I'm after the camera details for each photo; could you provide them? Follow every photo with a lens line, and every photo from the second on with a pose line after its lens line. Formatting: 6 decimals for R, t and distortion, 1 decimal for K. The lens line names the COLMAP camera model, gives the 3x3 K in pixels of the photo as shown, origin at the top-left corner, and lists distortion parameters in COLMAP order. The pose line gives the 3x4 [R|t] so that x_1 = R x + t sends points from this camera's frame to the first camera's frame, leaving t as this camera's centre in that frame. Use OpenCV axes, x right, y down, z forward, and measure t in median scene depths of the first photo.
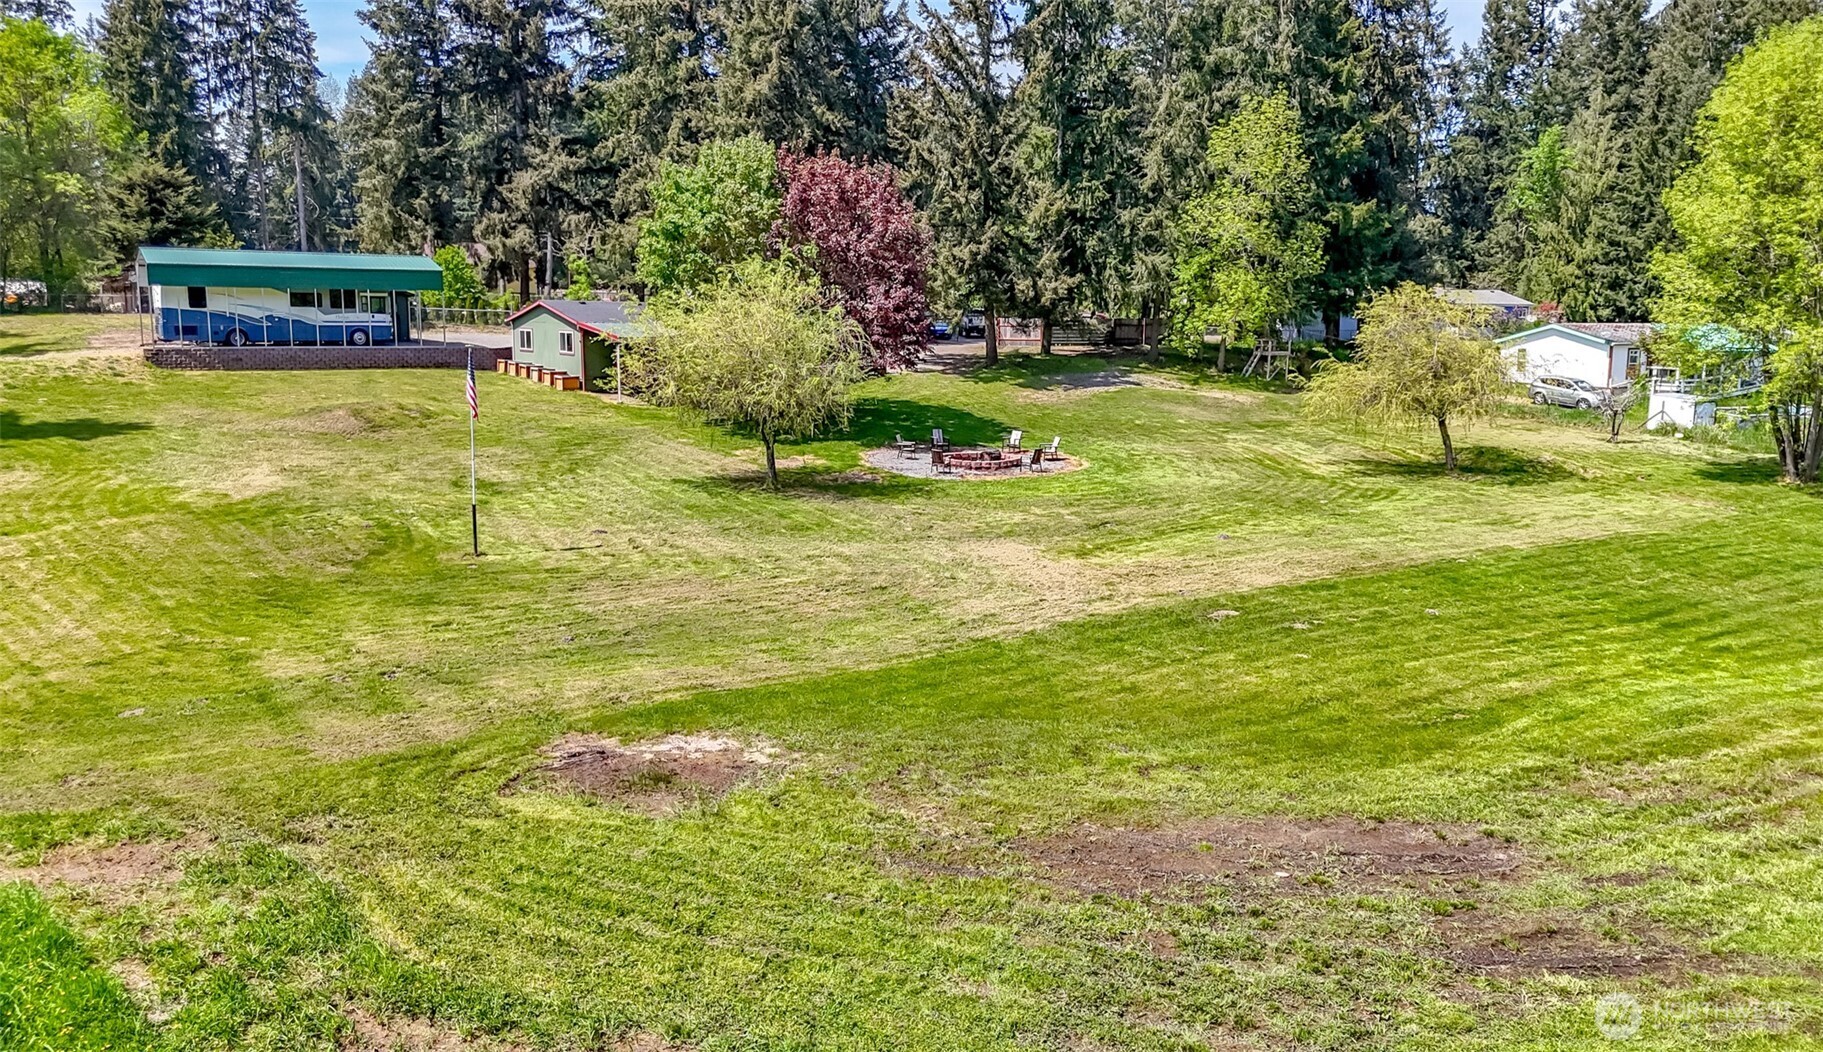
lens RADIAL K [[1284.4, 0, 911.5], [0, 1284.4, 526.0], [0, 0, 1]] dist [0.060466, -0.070684]
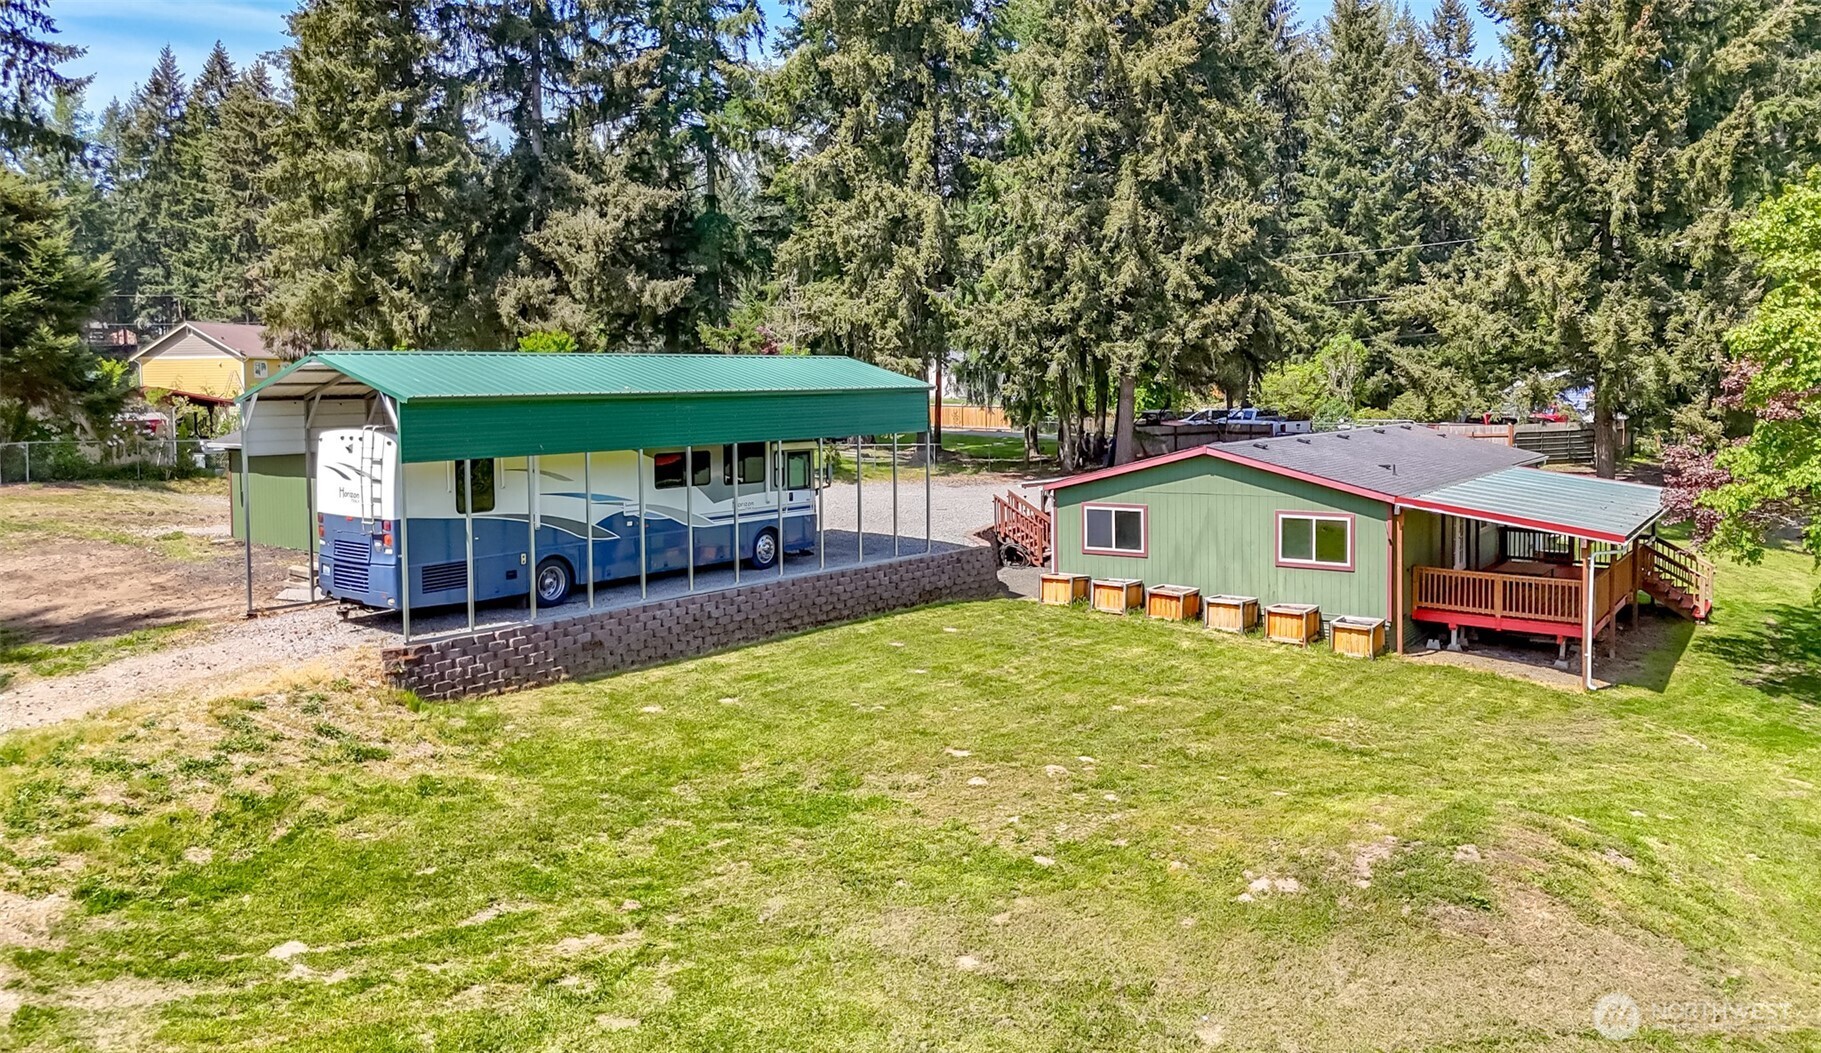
lens RADIAL K [[1283.0, 0, 910.5], [0, 1283.0, 526.5], [0, 0, 1]] dist [0.060466, -0.070684]
pose [[0.958764, -0.055481, 0.278736, -0.506595], [0.071428, 0.996320, -0.047379, -0.131239], [-0.275081, 0.065334, 0.959198, 0.589291]]
